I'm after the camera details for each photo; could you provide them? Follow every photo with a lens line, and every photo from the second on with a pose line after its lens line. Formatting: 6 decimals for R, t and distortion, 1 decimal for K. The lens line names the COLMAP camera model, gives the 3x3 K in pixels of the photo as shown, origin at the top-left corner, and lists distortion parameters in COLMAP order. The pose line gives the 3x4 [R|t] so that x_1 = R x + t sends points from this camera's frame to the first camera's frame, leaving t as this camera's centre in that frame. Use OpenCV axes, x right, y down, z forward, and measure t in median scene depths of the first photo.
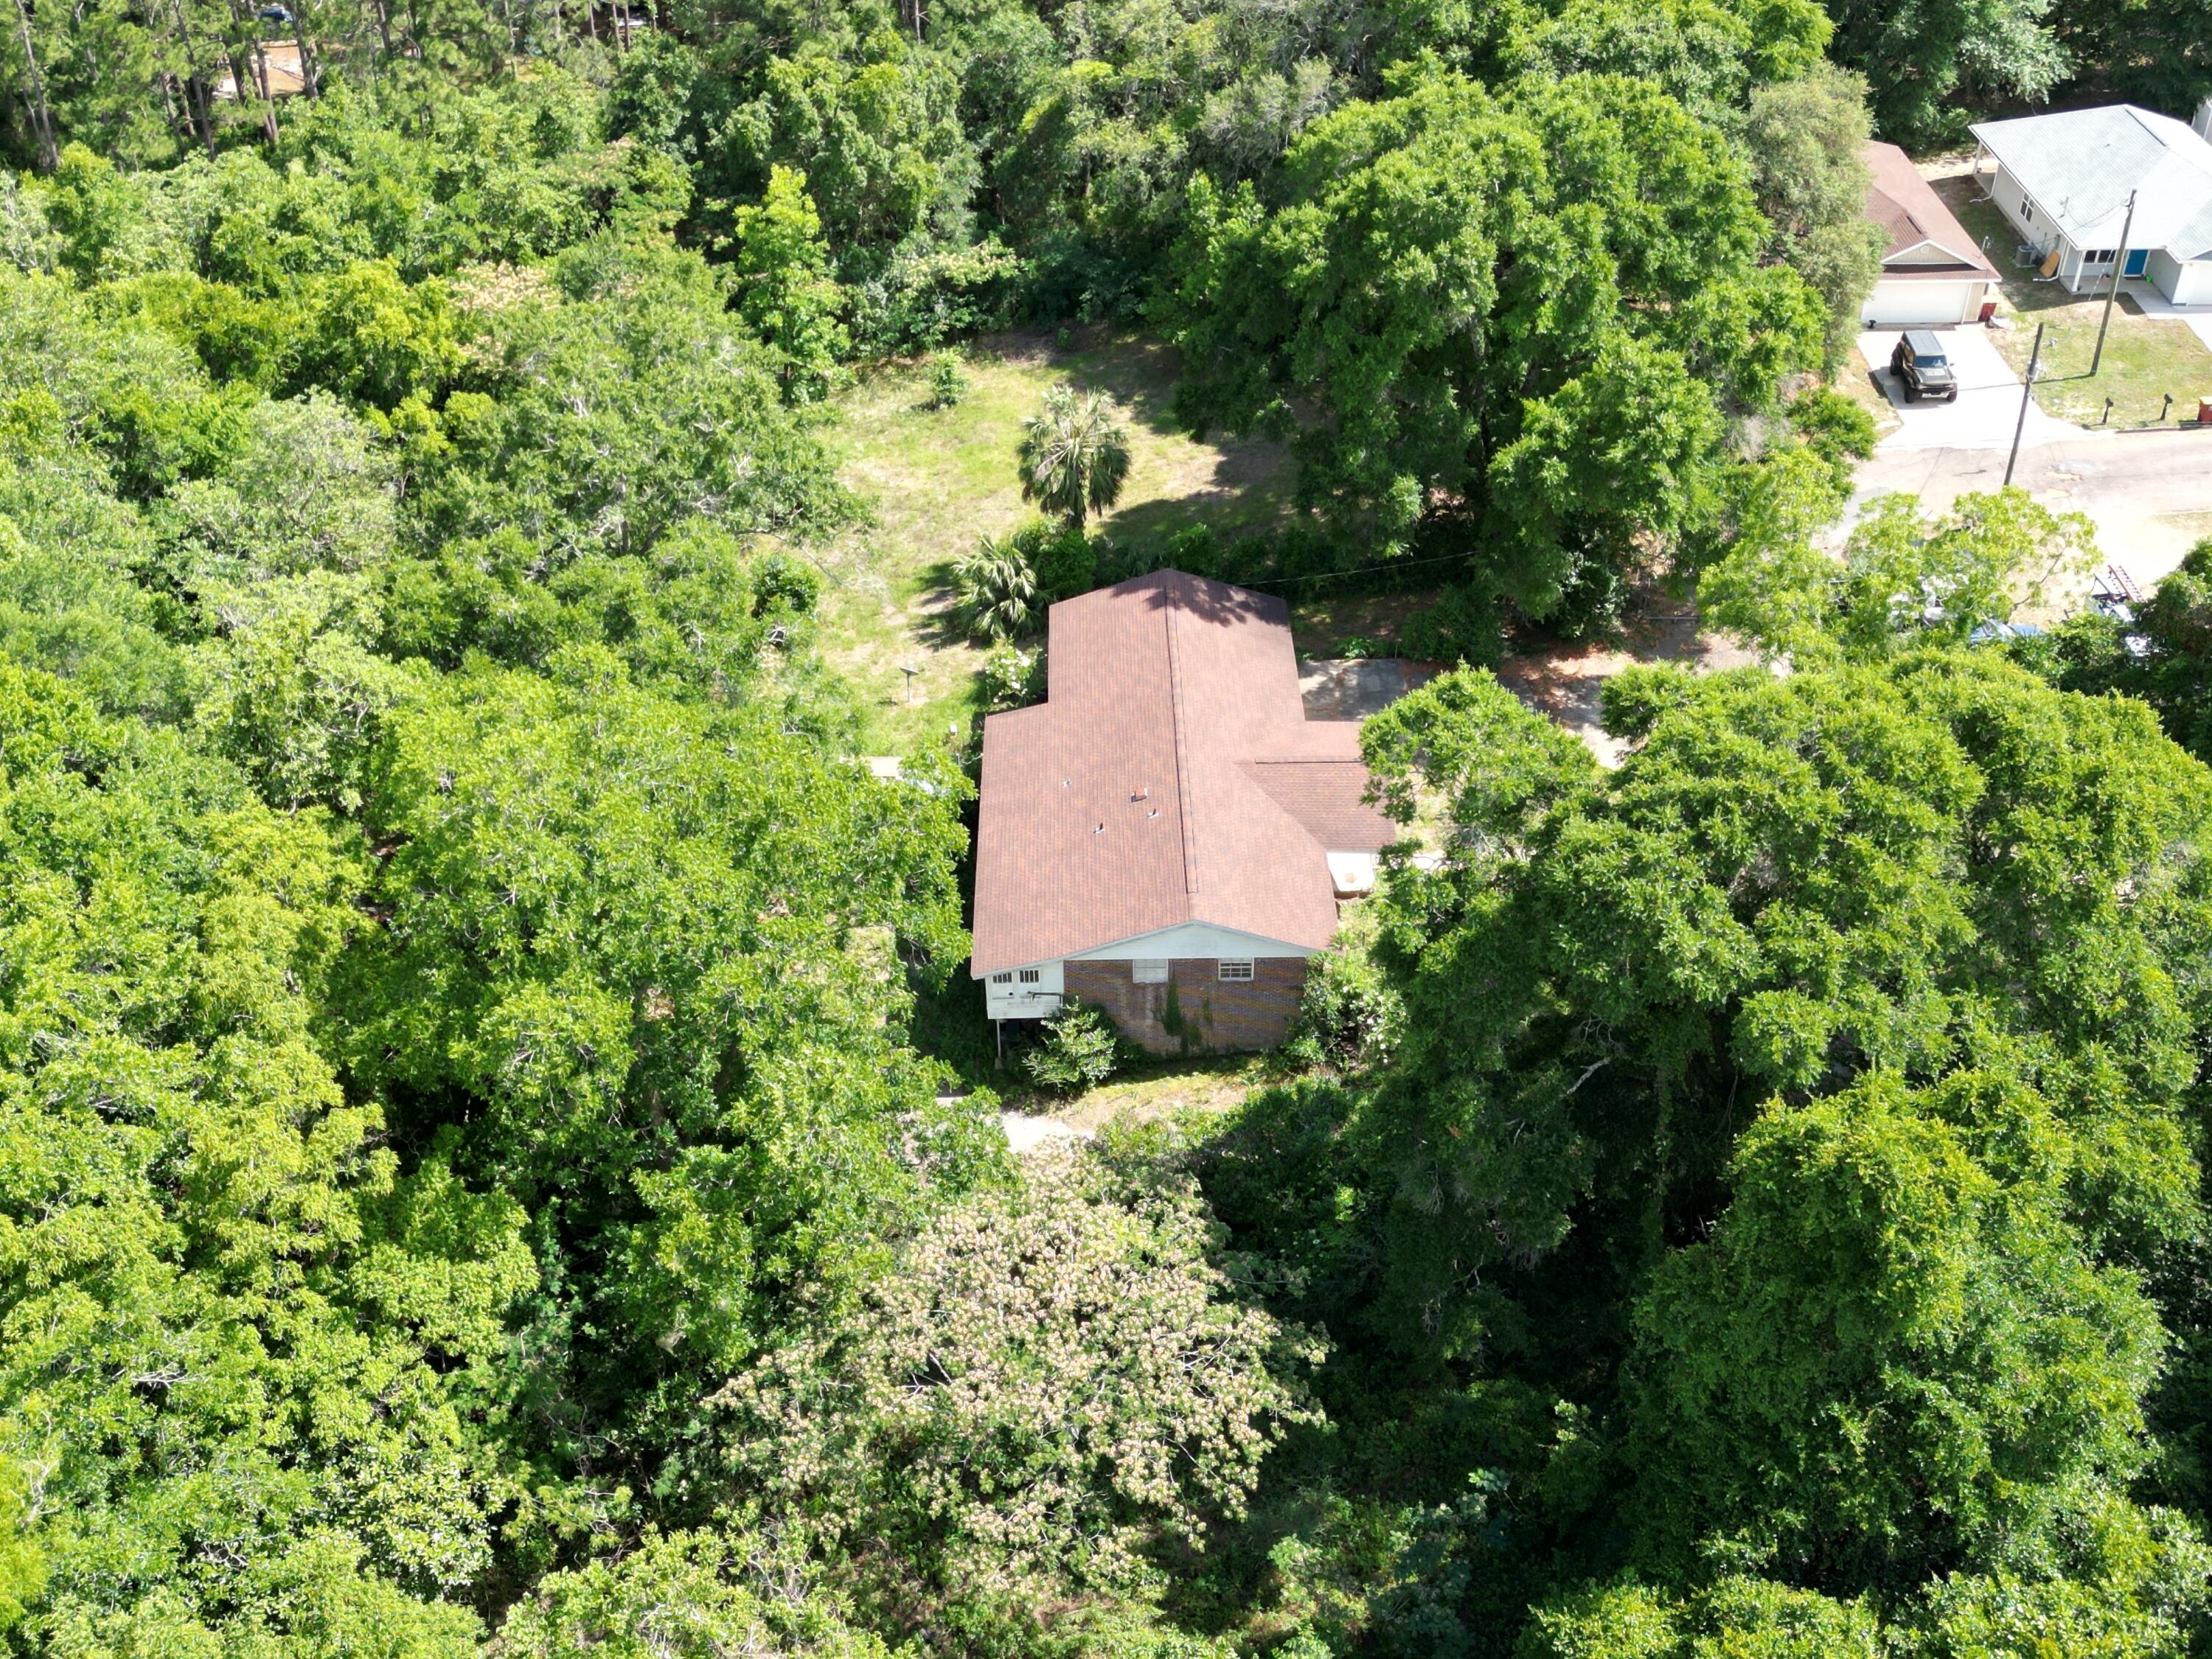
lens RADIAL K [[2108.3, 0, 1104.5], [0, 2108.3, 845.2], [0, 0, 1]] dist [0.133441, -0.244278]
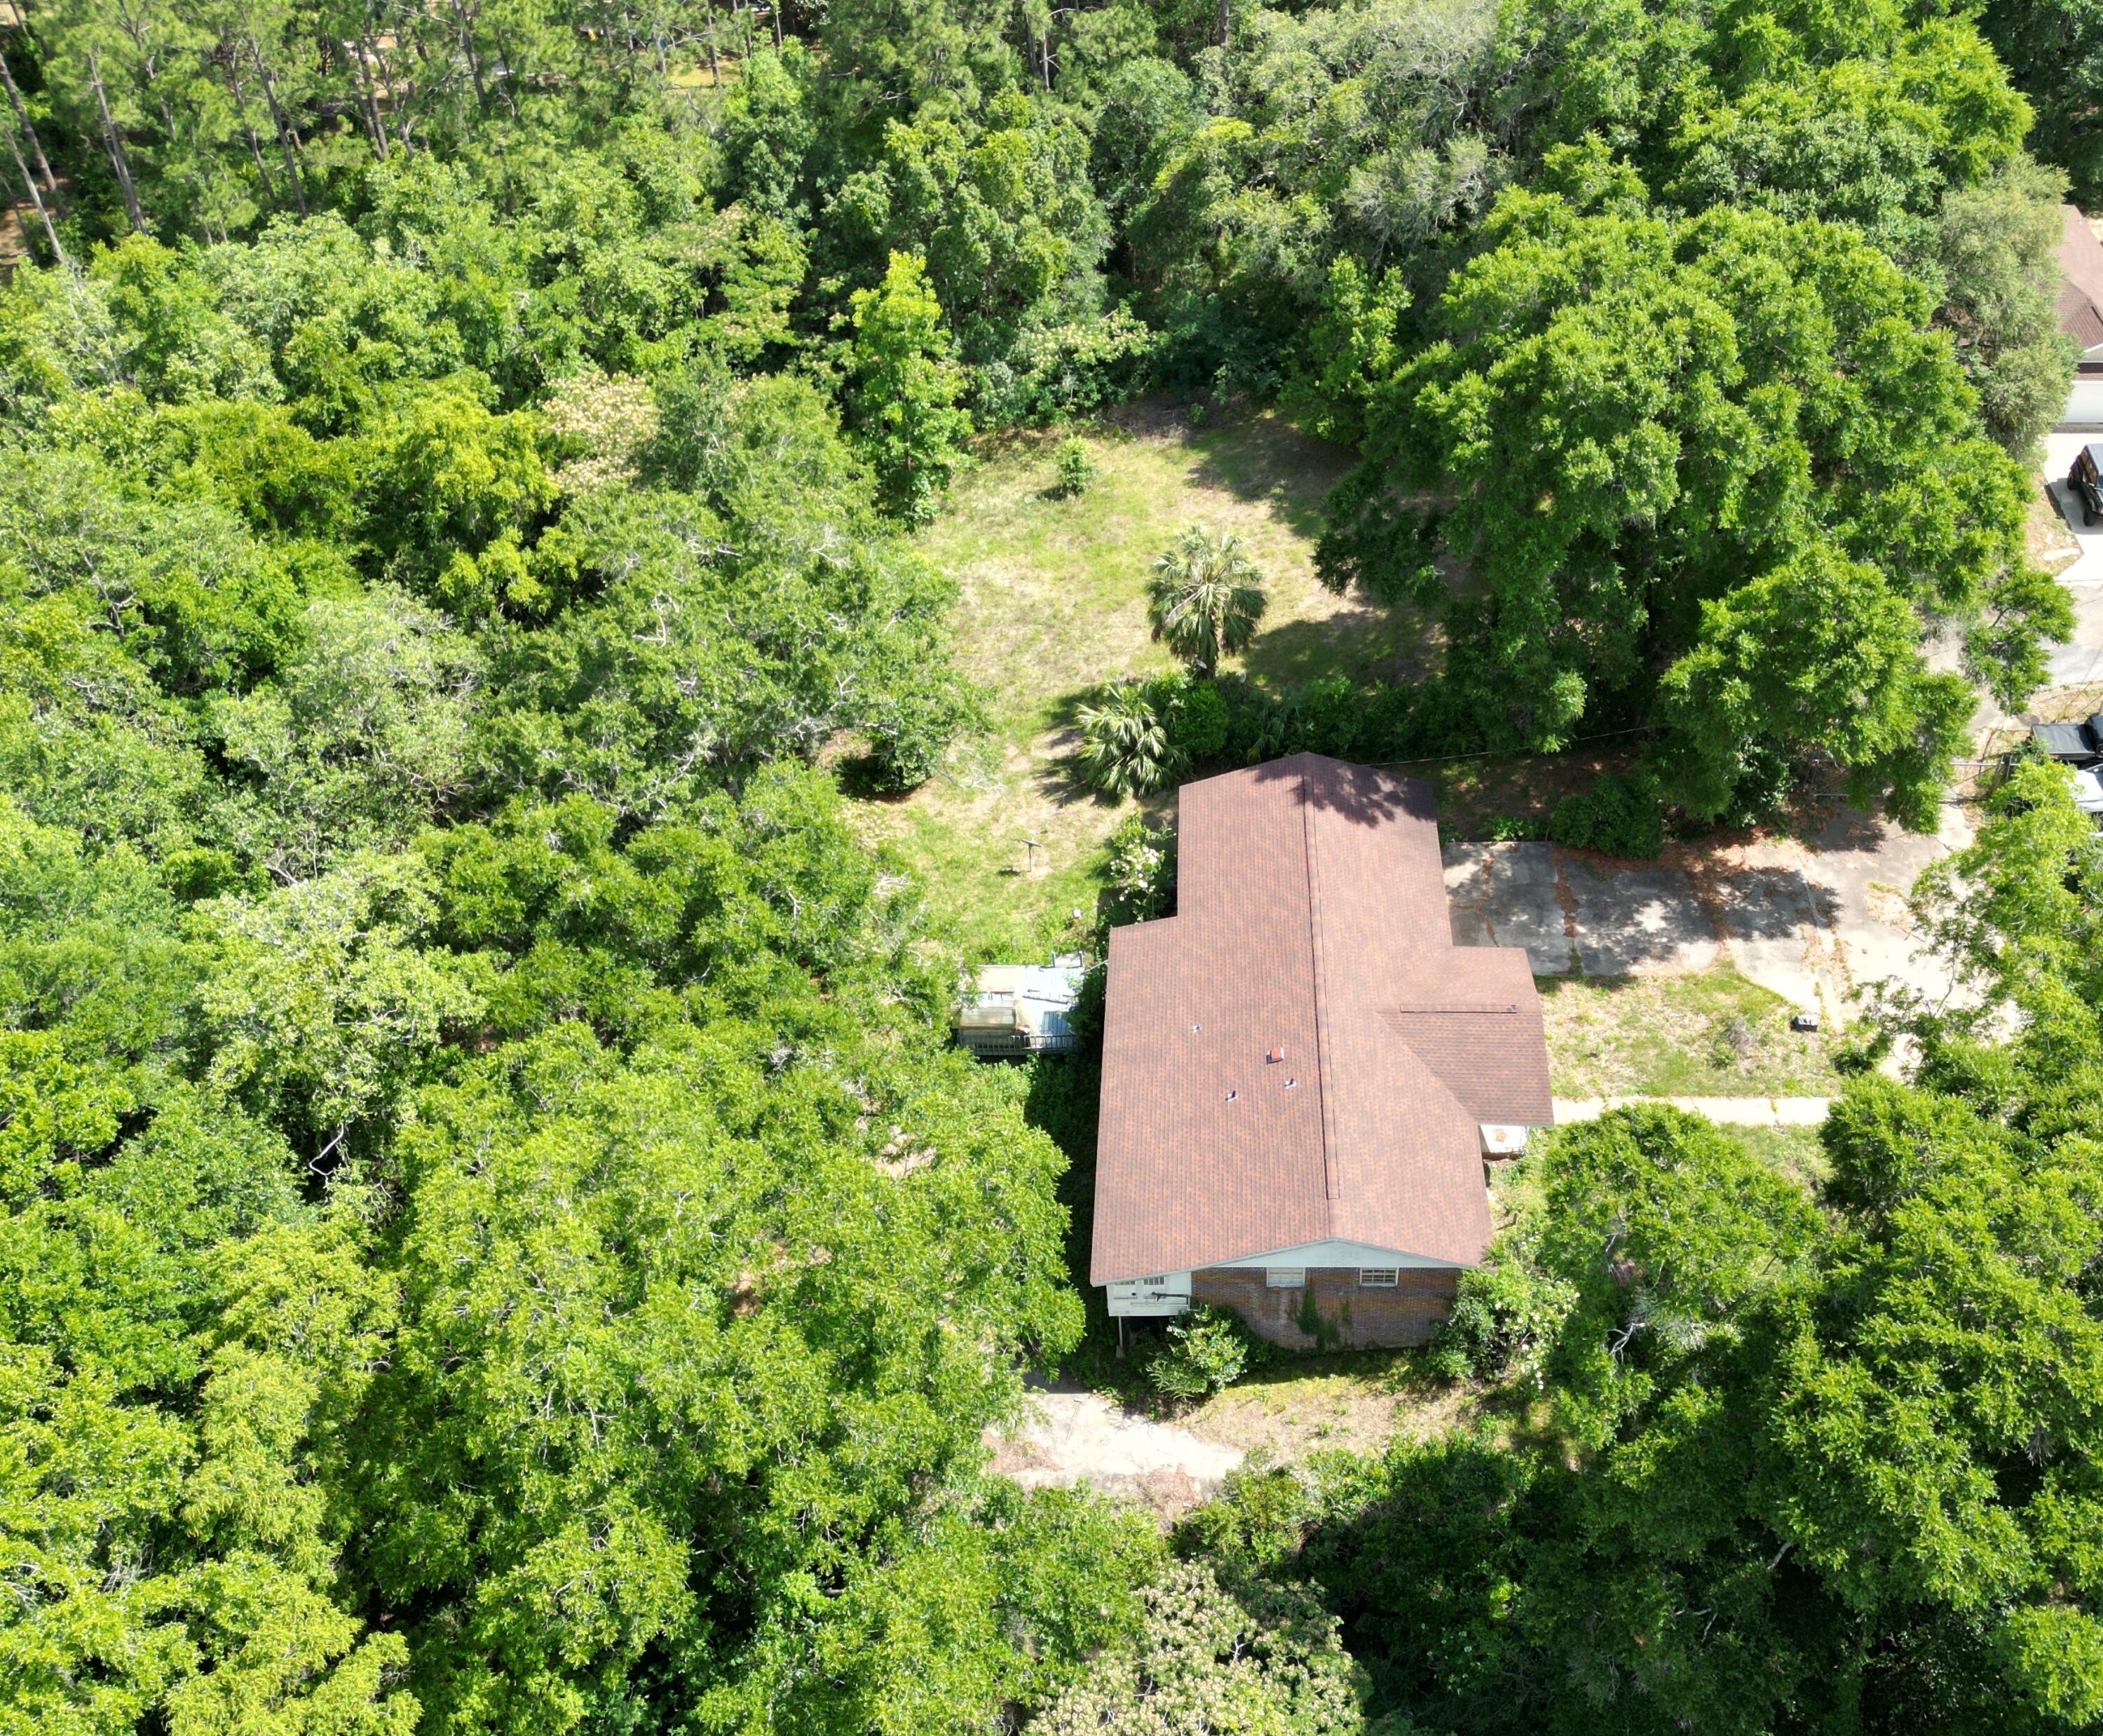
lens RADIAL K [[1904.3, 0, 1213.1], [0, 1904.3, 869.2], [0, 0, 1]] dist [0.106633, -0.153824]
pose [[0.999909, 0.012668, -0.004716, -0.006205], [-0.012102, 0.994393, 0.105051, -0.152880], [0.006021, -0.104984, 0.994456, 0.143399]]
